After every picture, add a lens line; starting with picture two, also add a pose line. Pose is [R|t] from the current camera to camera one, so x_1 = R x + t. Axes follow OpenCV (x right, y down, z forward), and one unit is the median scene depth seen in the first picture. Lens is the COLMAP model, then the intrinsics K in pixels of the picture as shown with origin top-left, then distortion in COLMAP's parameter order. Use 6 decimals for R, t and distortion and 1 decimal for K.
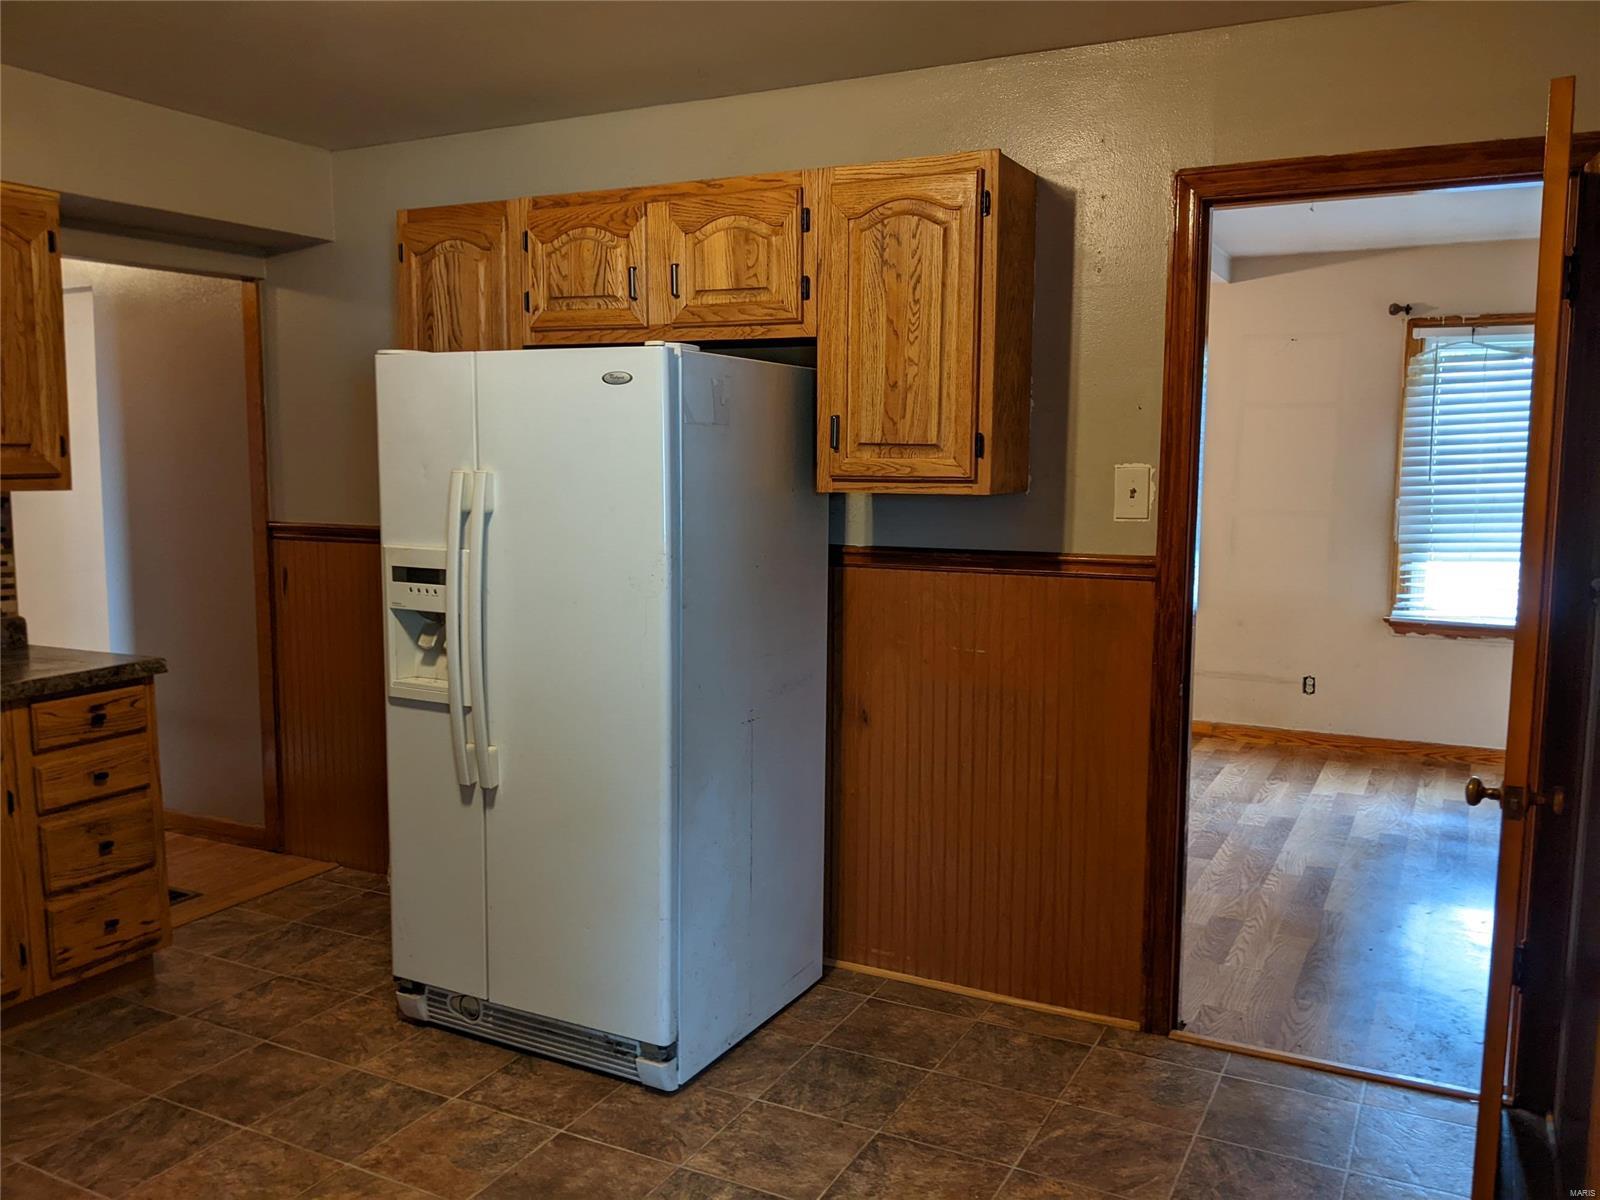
lens RADIAL K [[1253.5, 0, 800.0], [0, 1253.5, 600.0], [0, 0, 1]] dist [0.058067, -0.102471]
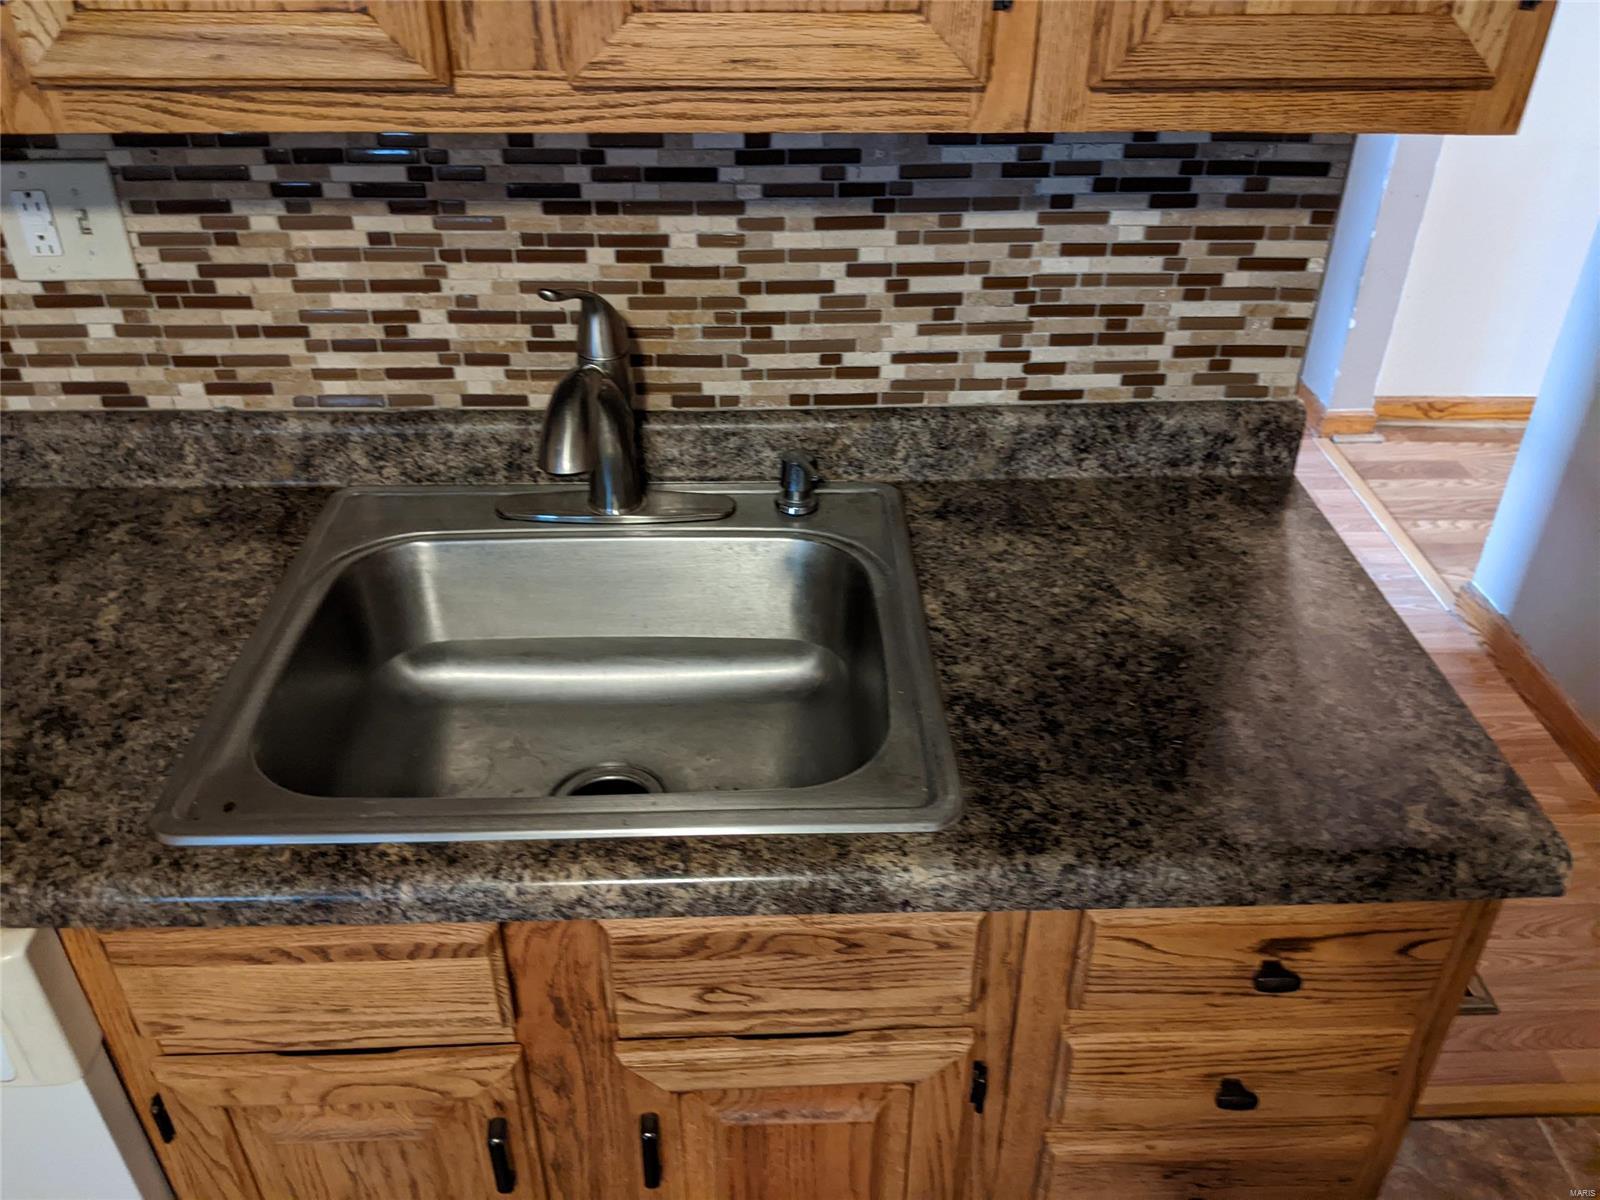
lens RADIAL K [[1288.6, 0, 800.0], [0, 1288.6, 600.0], [0, 0, 1]] dist [0.090056, -0.197094]
pose [[0.480421, 0.489887, -0.727466, -0.418411], [-0.100034, 0.854652, 0.509473, -0.136373], [0.871314, -0.171990, 0.459598, 0.755663]]
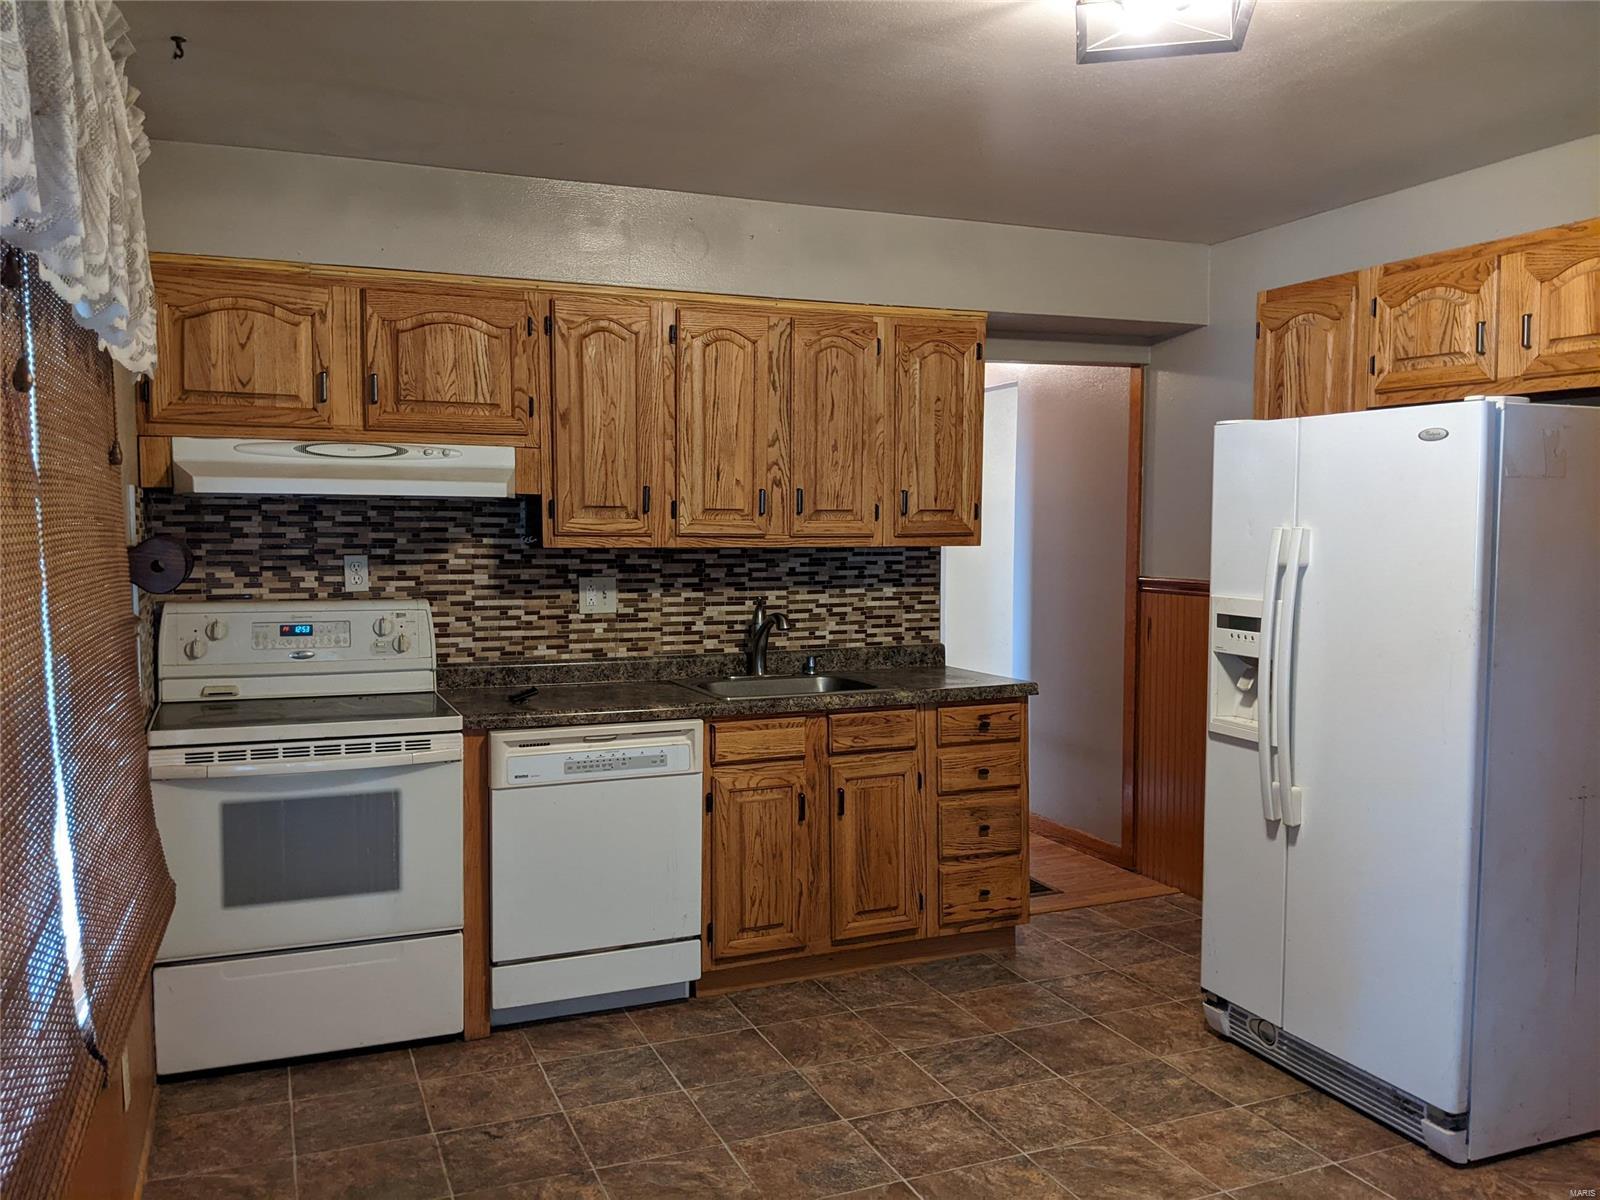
lens RADIAL K [[1253.5, 0, 800.0], [0, 1253.5, 600.0], [0, 0, 1]] dist [0.058067, -0.102471]
pose [[0.764759, 0.034433, -0.643395, 0.103566], [-0.068296, 0.997278, -0.027807, 0.016180], [0.640686, 0.065207, 0.765029, -0.082499]]
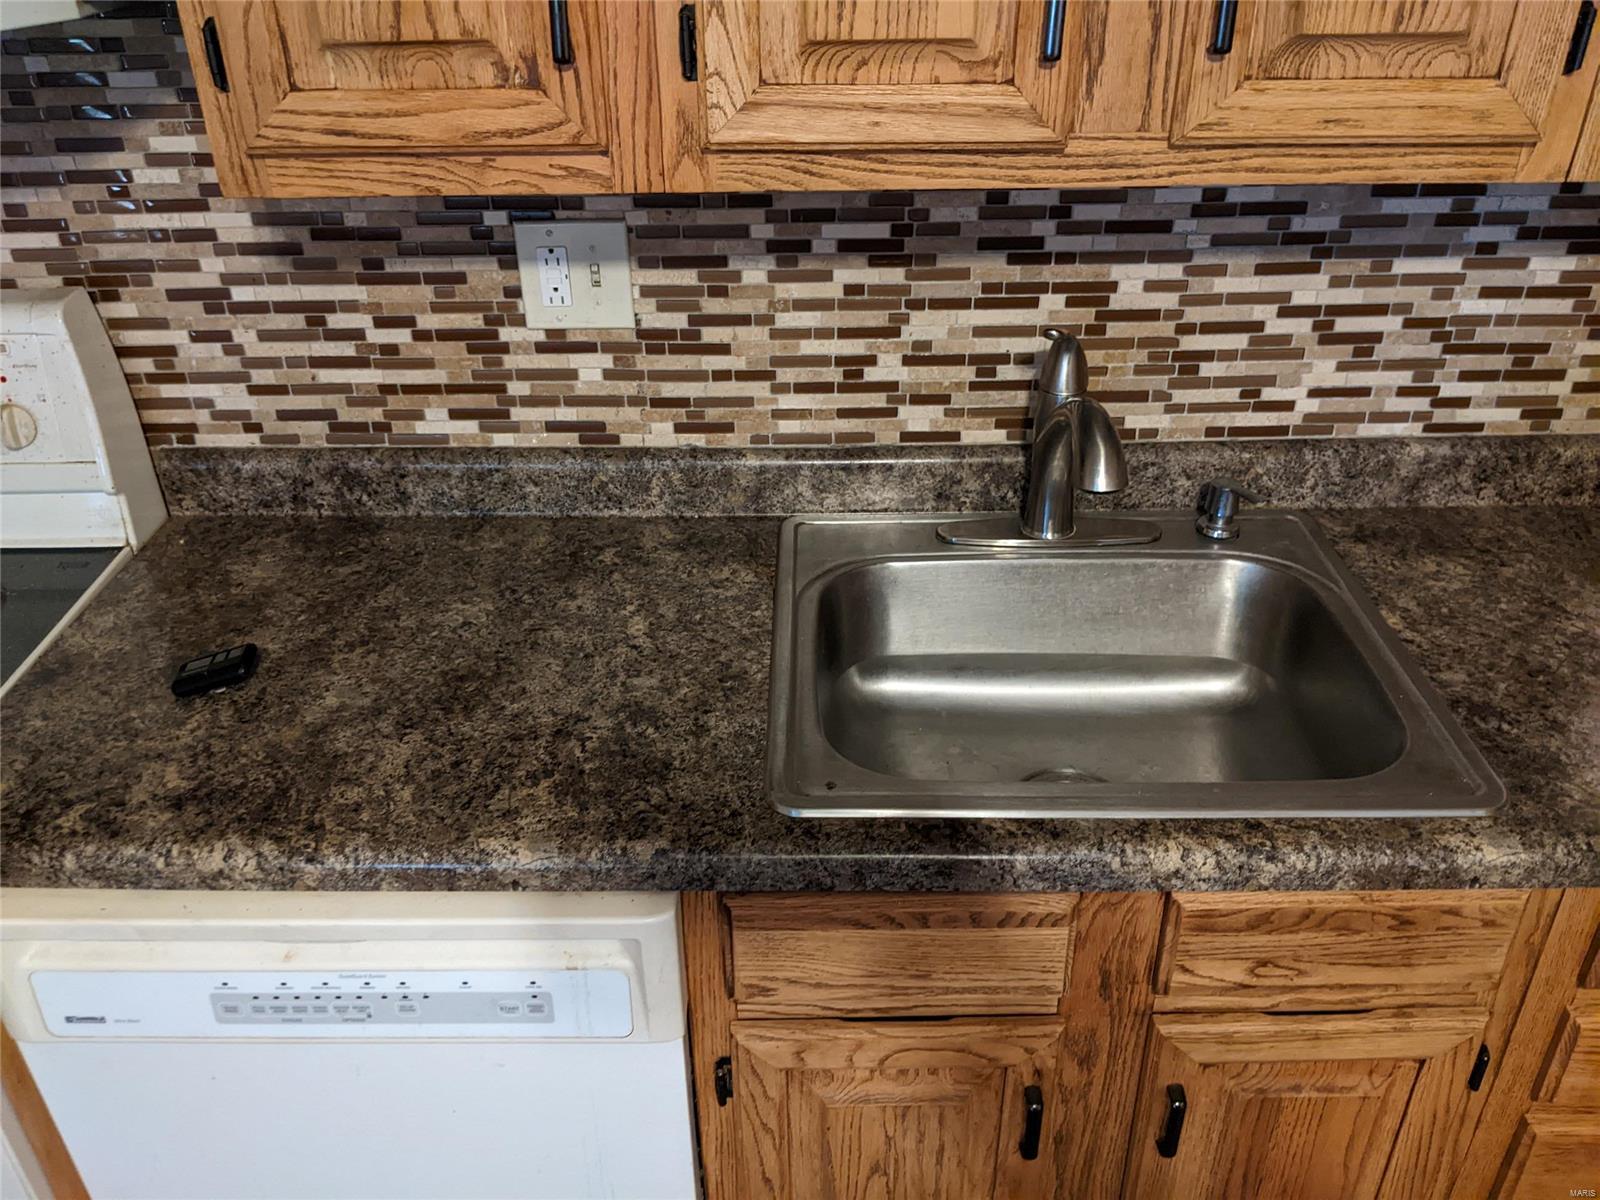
lens RADIAL K [[1292.1, 0, 787.7], [0, 1292.1, 607.4], [0, 0, 1]] dist [0.057101, -0.134059]
pose [[0.440359, 0.457299, -0.772633, -0.445934], [-0.076735, 0.876585, 0.475090, -0.127534], [0.894537, -0.149922, 0.421103, 0.621784]]
